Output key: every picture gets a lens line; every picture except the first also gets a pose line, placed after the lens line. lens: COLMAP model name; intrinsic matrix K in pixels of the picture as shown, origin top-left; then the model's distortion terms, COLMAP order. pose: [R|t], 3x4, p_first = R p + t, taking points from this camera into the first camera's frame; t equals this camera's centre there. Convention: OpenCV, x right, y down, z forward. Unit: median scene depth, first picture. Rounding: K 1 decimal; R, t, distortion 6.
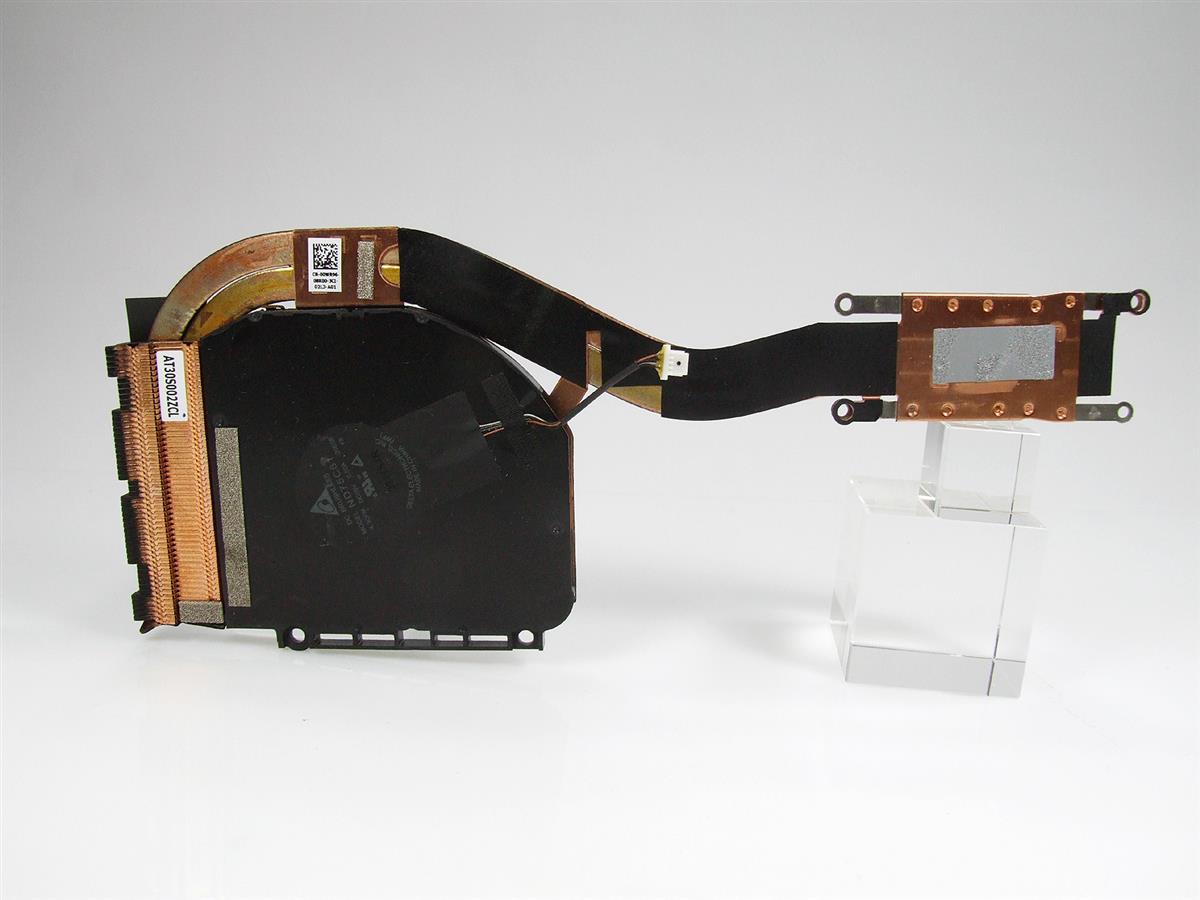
lens RADIAL K [[932.3, 0, 600.0], [0, 932.3, 450.0], [0, 0, 1]] dist [-0.145869, 0.002304]
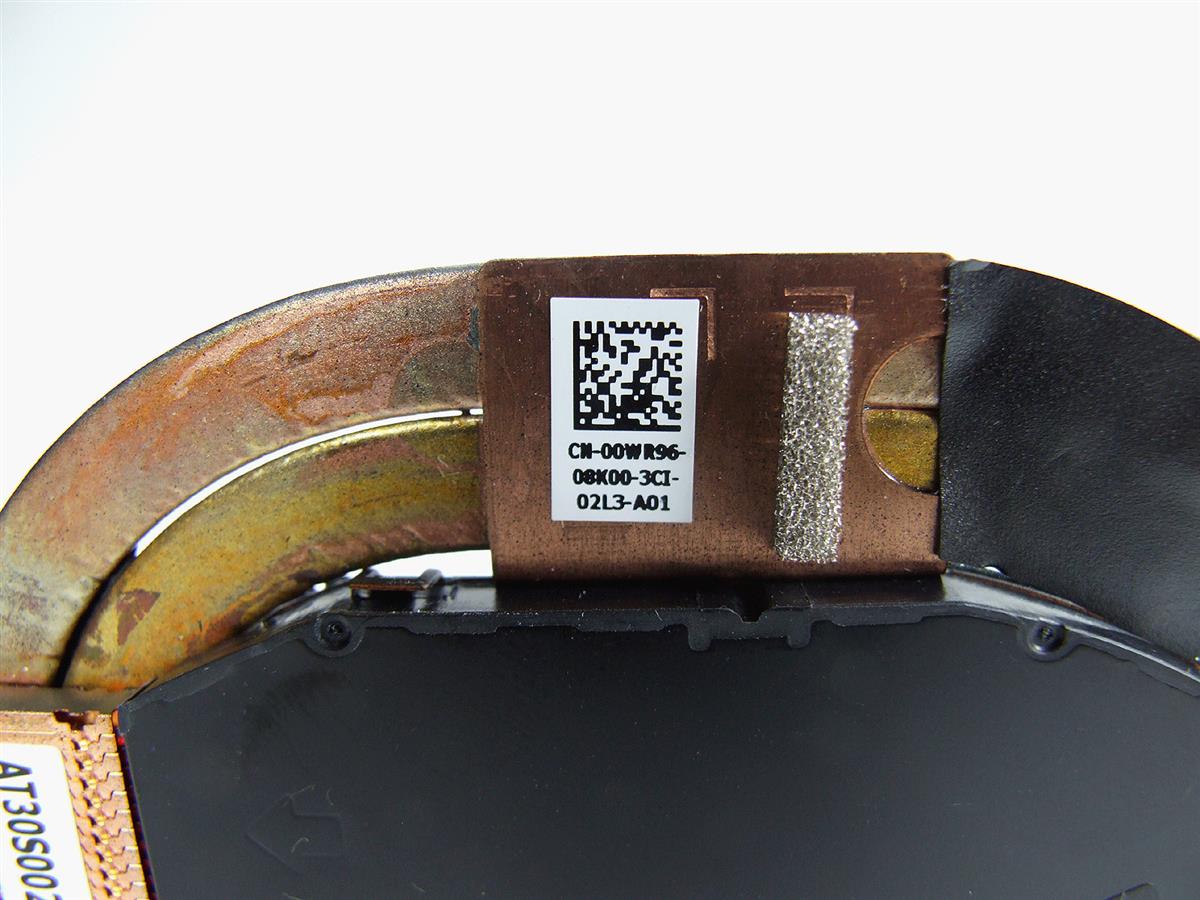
lens RADIAL K [[932.3, 0, 600.0], [0, 932.3, 450.0], [0, 0, 1]] dist [-0.145869, 0.002304]
pose [[0.999480, -0.018287, -0.026555, -0.302479], [0.018179, 0.999826, -0.004296, -0.192701], [0.026629, 0.003811, 0.999638, 0.764679]]
